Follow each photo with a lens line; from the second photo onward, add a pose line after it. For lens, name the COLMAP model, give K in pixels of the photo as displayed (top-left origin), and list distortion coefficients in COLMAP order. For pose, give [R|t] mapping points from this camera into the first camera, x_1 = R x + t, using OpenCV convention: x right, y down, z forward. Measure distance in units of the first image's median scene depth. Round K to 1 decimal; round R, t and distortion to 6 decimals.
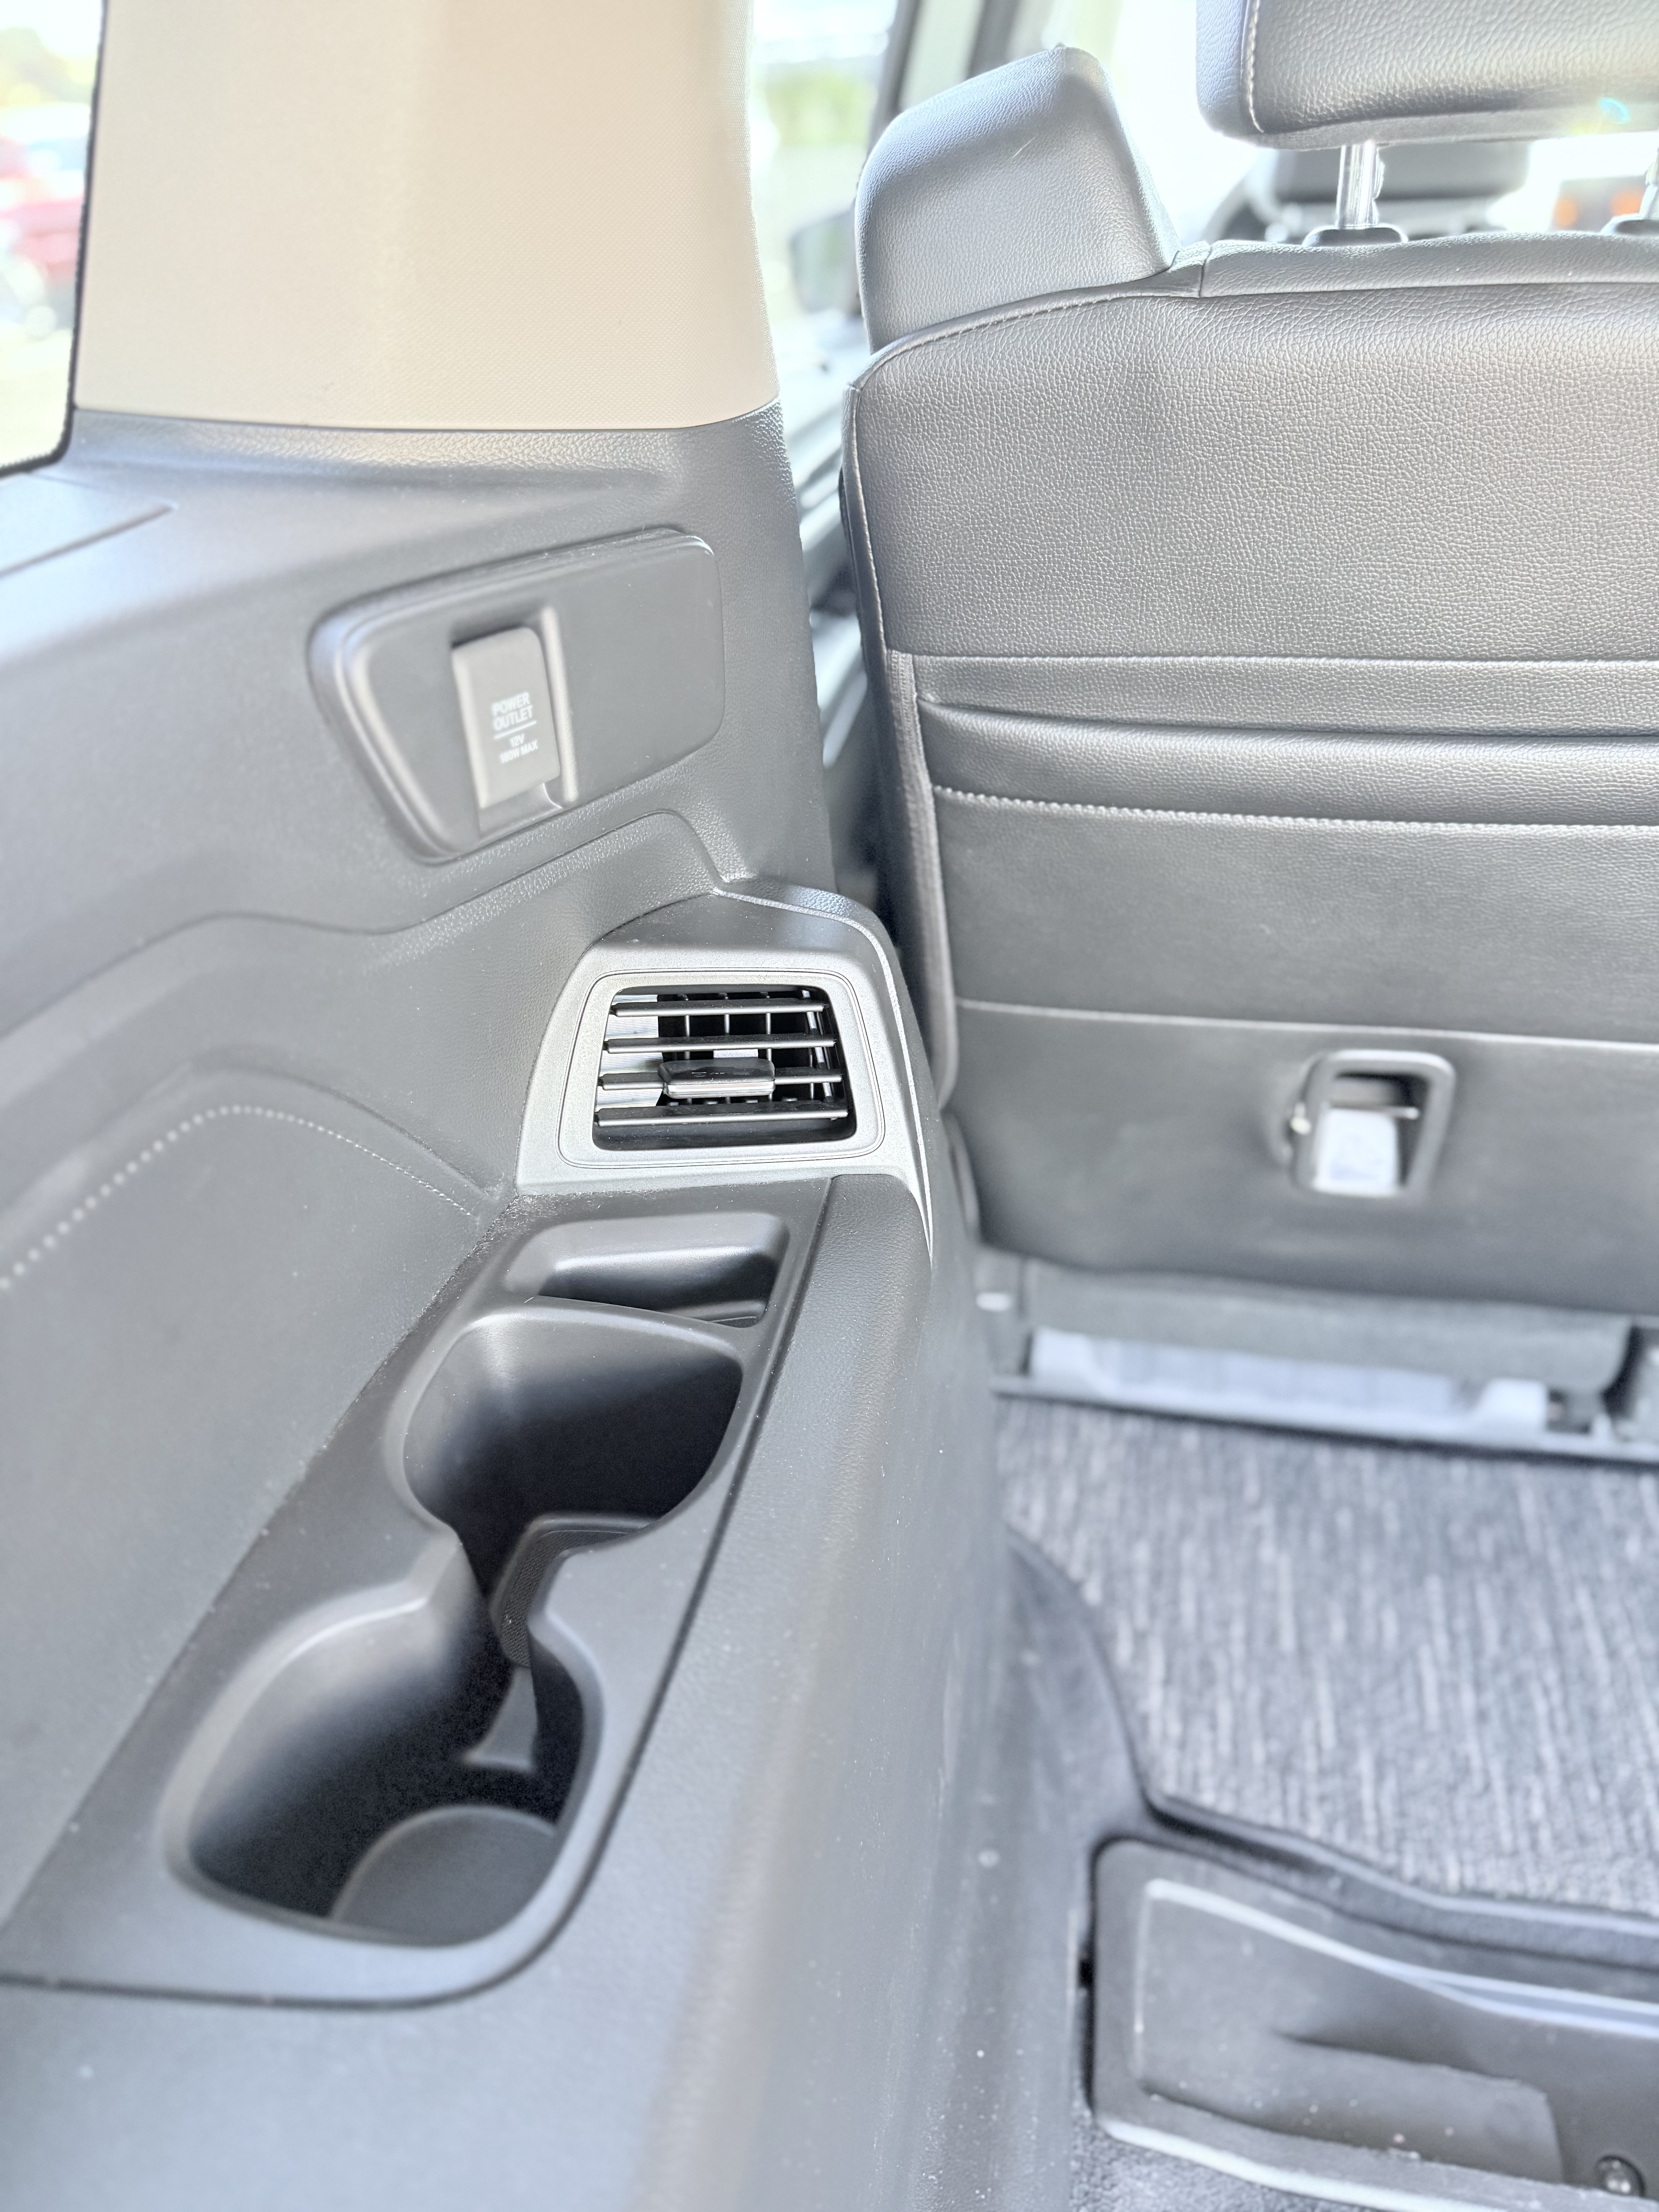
lens RADIAL K [[1560.8, 0, 829.5], [0, 1560.8, 1106.0], [0, 0, 1]] dist [0.045007, -0.063530]
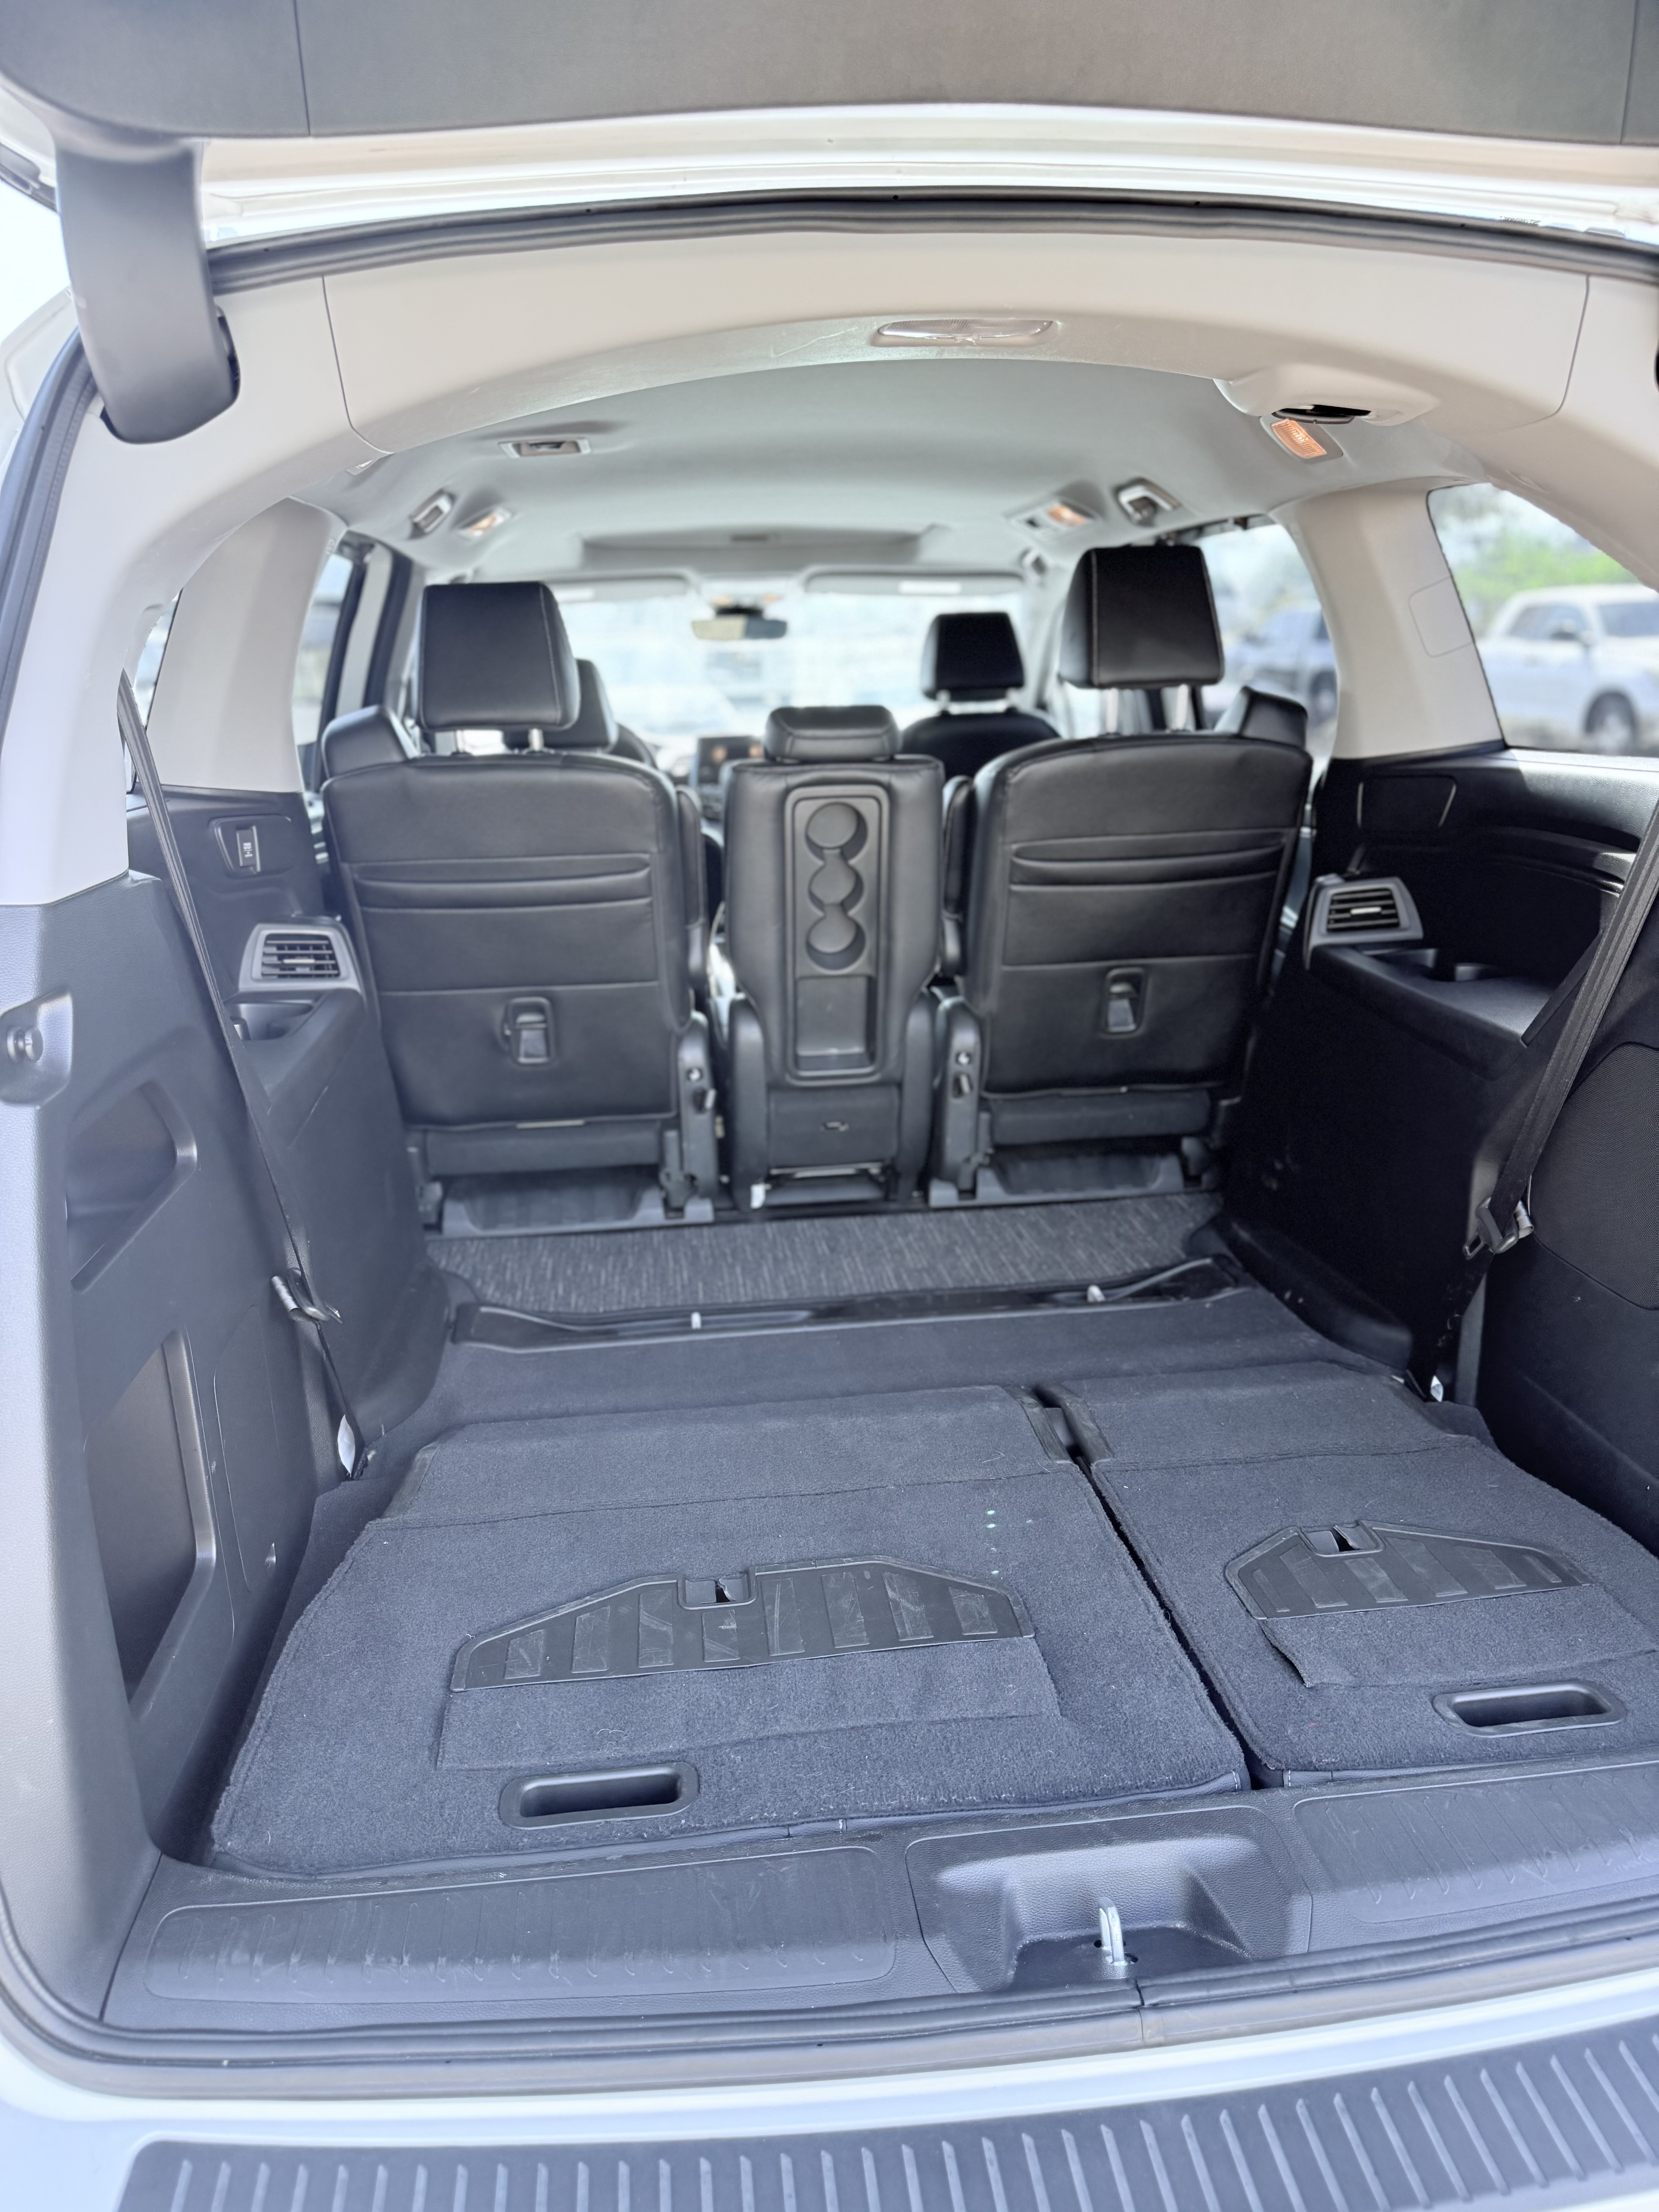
lens RADIAL K [[1556.8, 0, 838.2], [0, 1556.8, 1101.4], [0, 0, 1]] dist [0.057344, -0.068968]
pose [[0.950483, -0.051302, 0.306514, -0.010500], [0.138947, 0.952366, -0.271466, 1.412646], [-0.277987, 0.300613, 0.912335, -2.476696]]
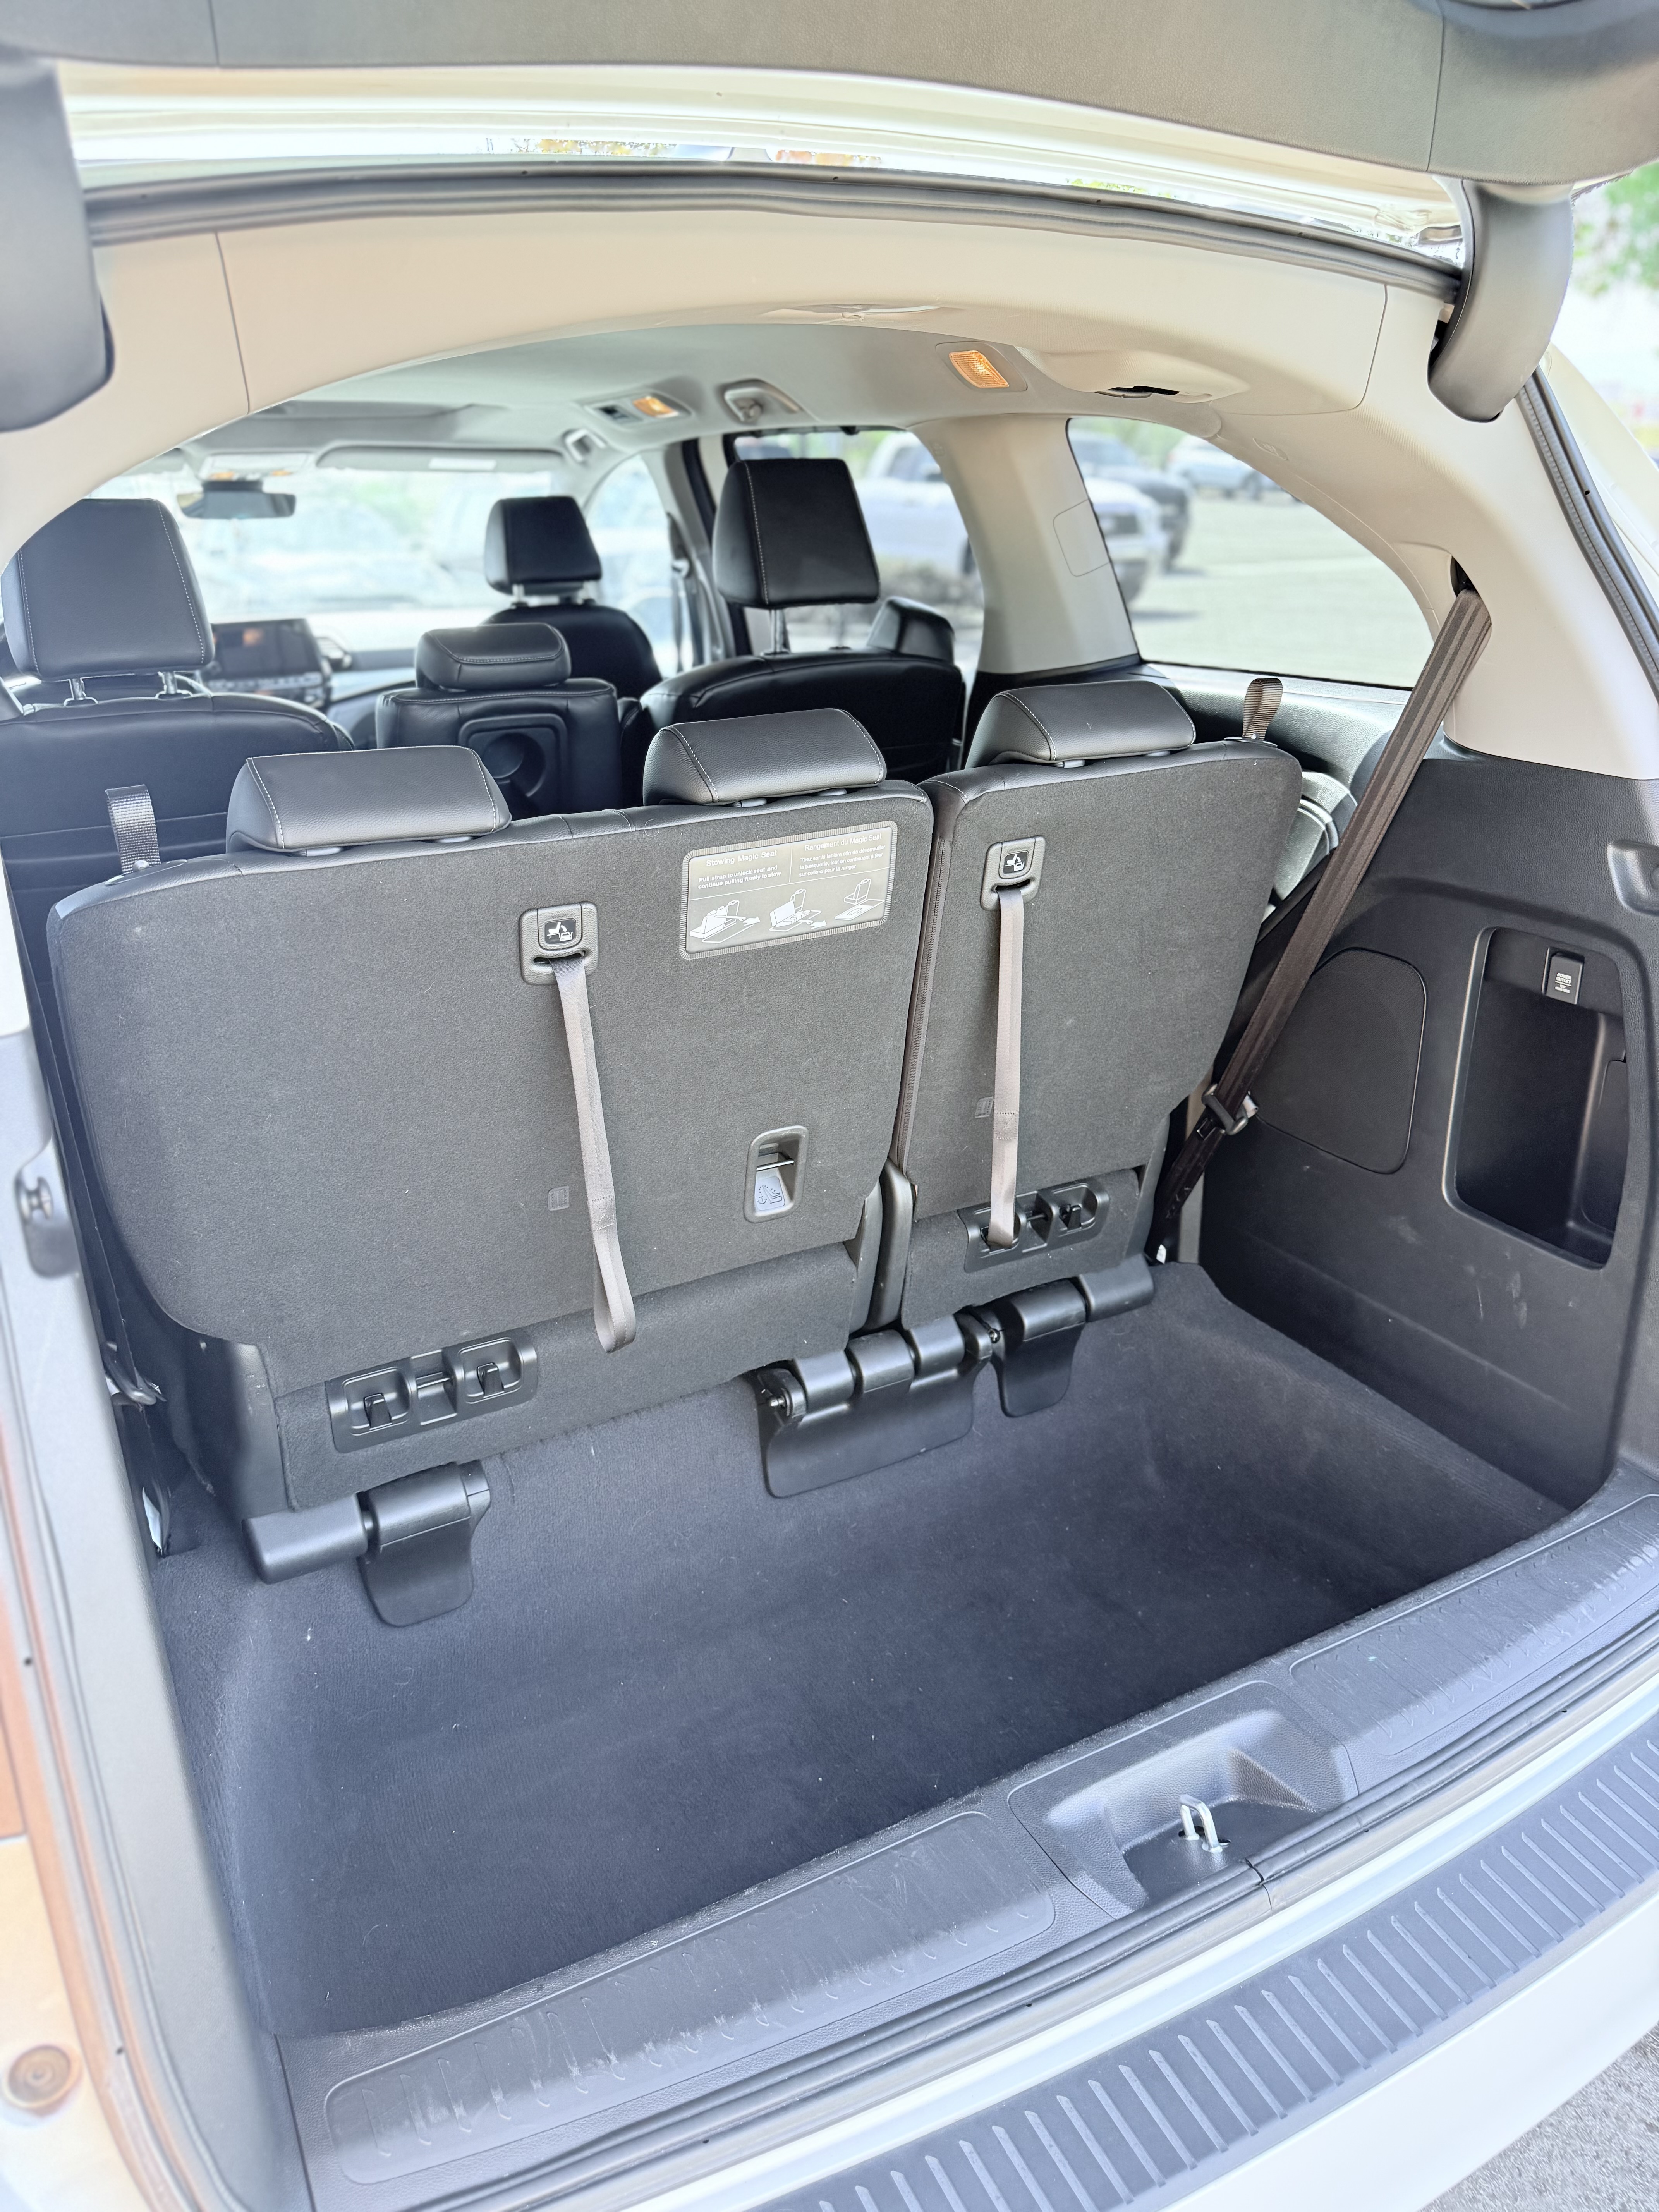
lens RADIAL K [[1560.8, 0, 829.5], [0, 1560.8, 1106.0], [0, 0, 1]] dist [0.045007, -0.063530]
pose [[0.771281, -0.198034, 0.604903, -0.608567], [0.316840, 0.943706, -0.095034, 1.048999], [-0.552031, 0.264955, 0.790608, -2.235846]]
